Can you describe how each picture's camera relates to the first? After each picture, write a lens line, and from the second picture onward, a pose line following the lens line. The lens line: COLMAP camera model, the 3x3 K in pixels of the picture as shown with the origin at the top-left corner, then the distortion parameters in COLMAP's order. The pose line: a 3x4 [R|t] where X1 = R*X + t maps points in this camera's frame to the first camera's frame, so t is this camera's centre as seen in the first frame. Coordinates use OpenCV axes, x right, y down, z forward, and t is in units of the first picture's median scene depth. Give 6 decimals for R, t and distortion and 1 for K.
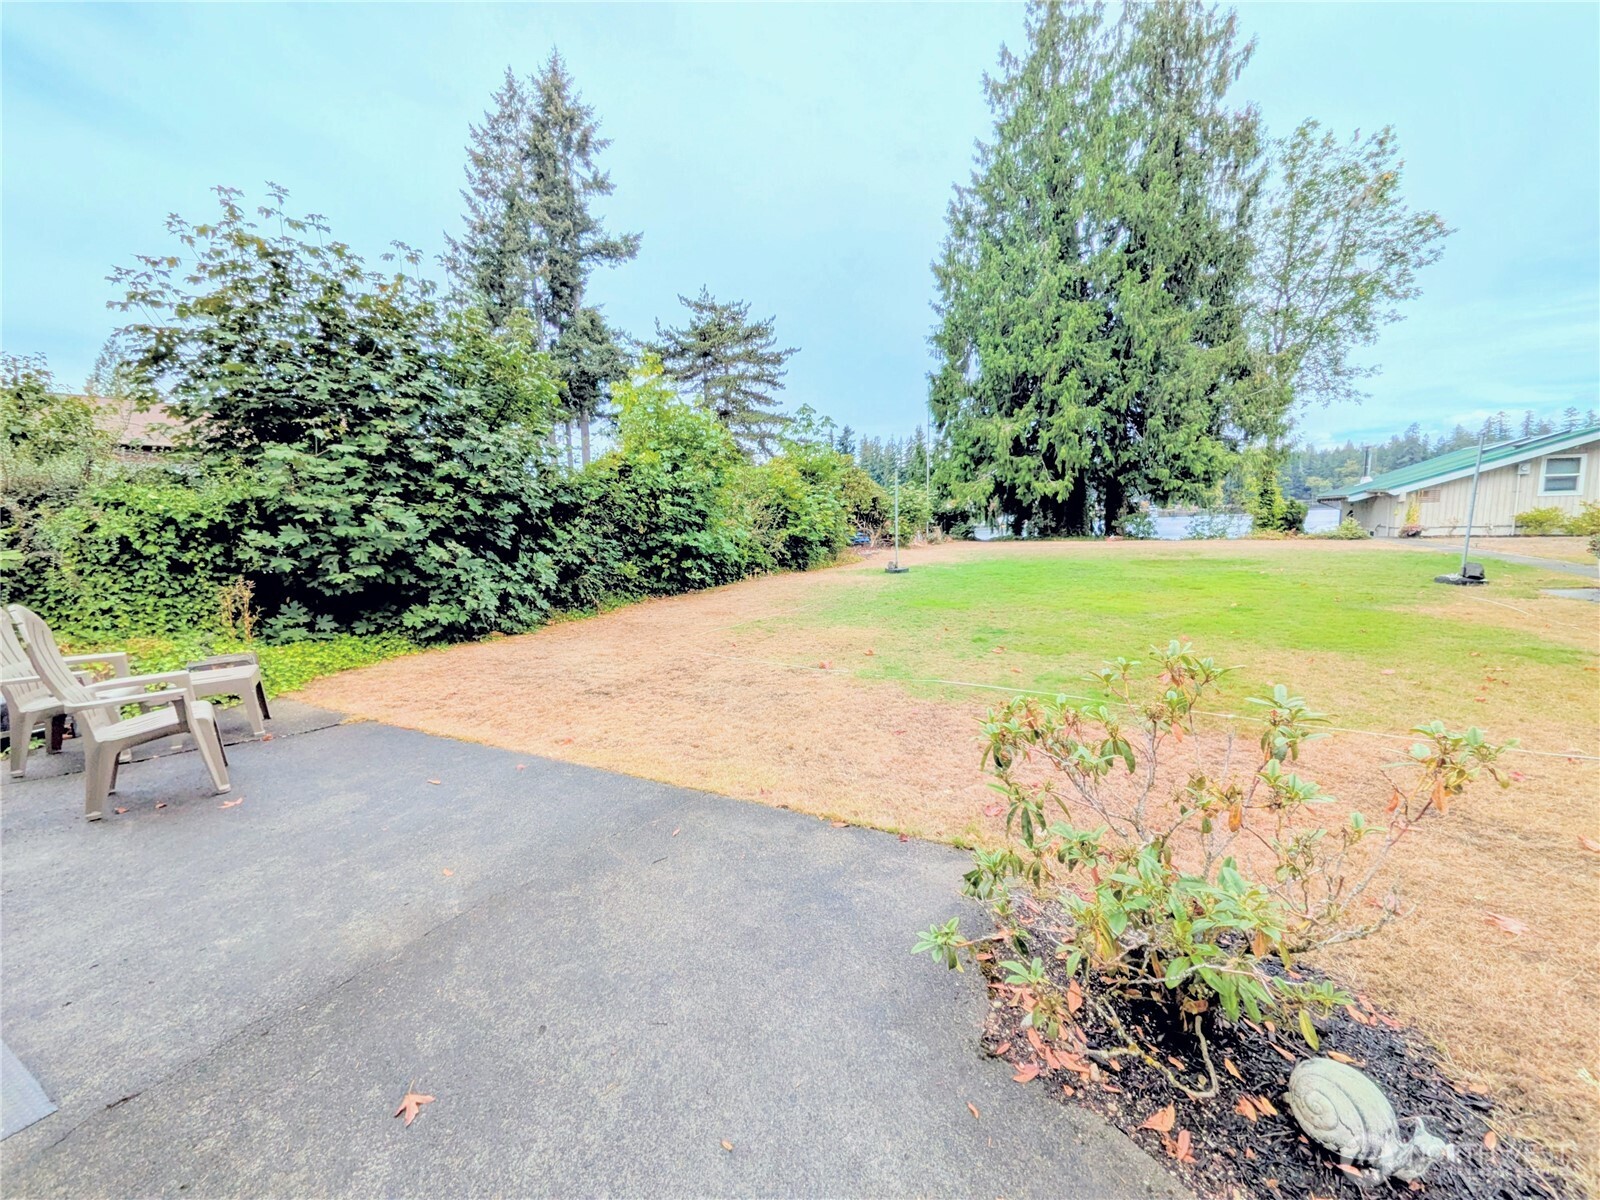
lens RADIAL K [[629.9, 0, 804.0], [0, 629.9, 598.6], [0, 0, 1]] dist [0.009978, -0.002264]
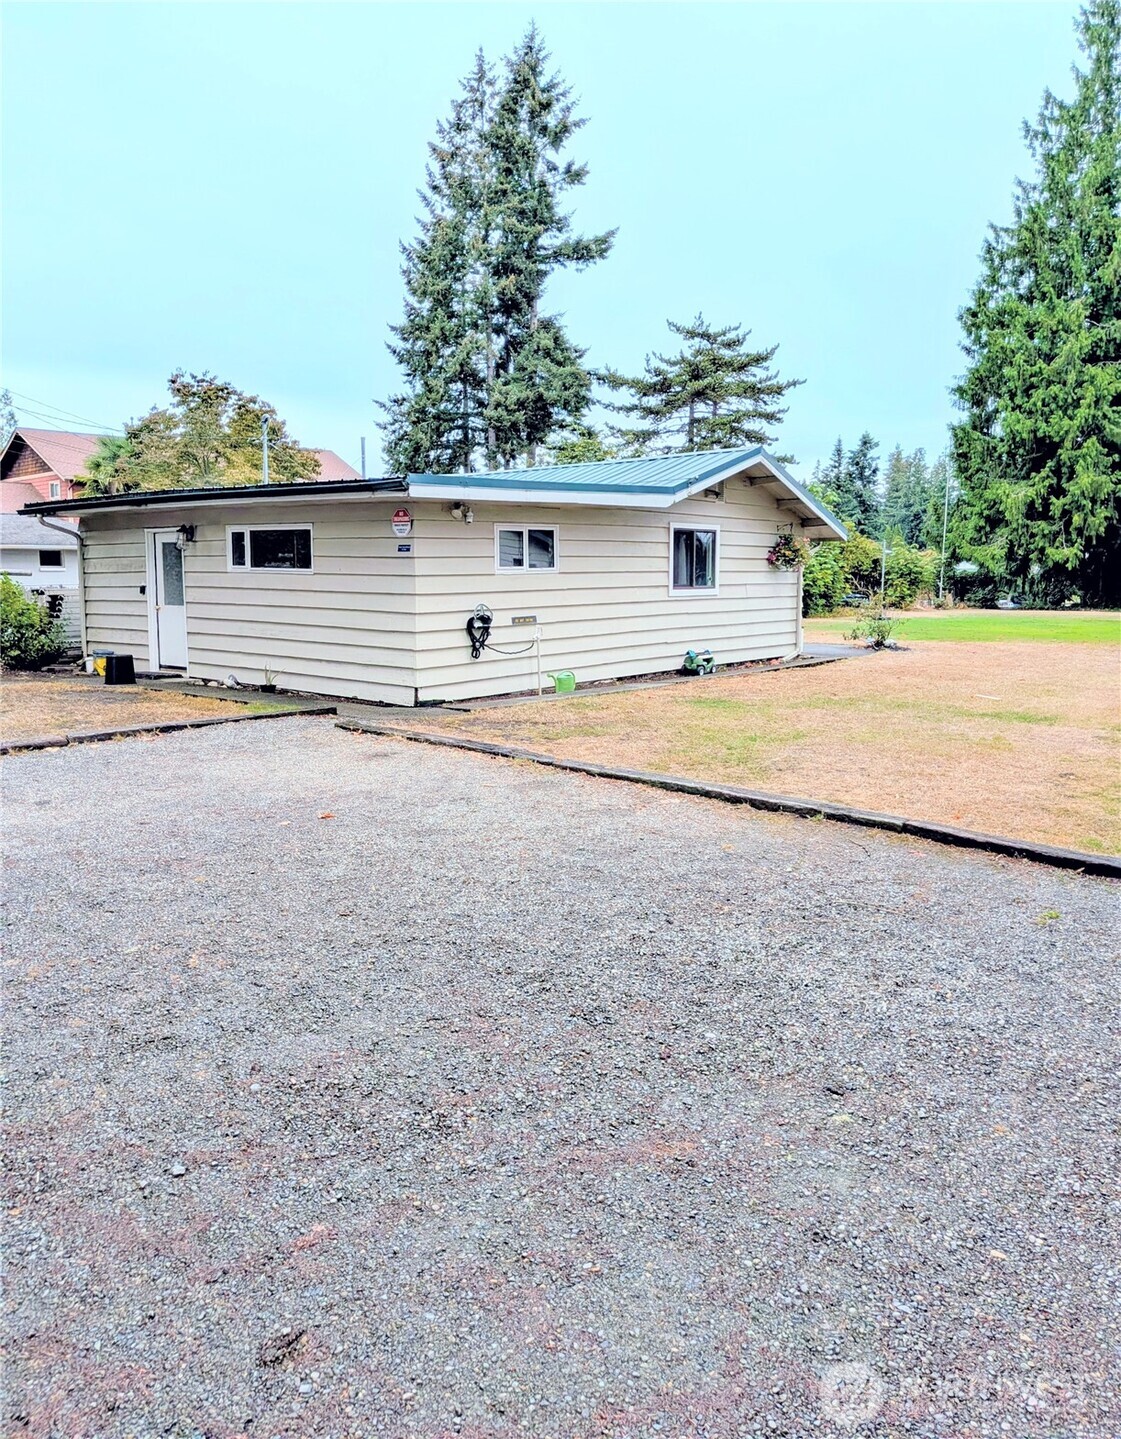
lens RADIAL K [[1079.4, 0, 545.3], [0, 1079.4, 708.6], [0, 0, 1]] dist [0.032961, -0.045088]
pose [[0.976599, 0.061193, -0.206180, -0.030141], [-0.062626, 0.998037, -0.000425, 0.102646], [0.205749, 0.013328, 0.978514, -0.729868]]
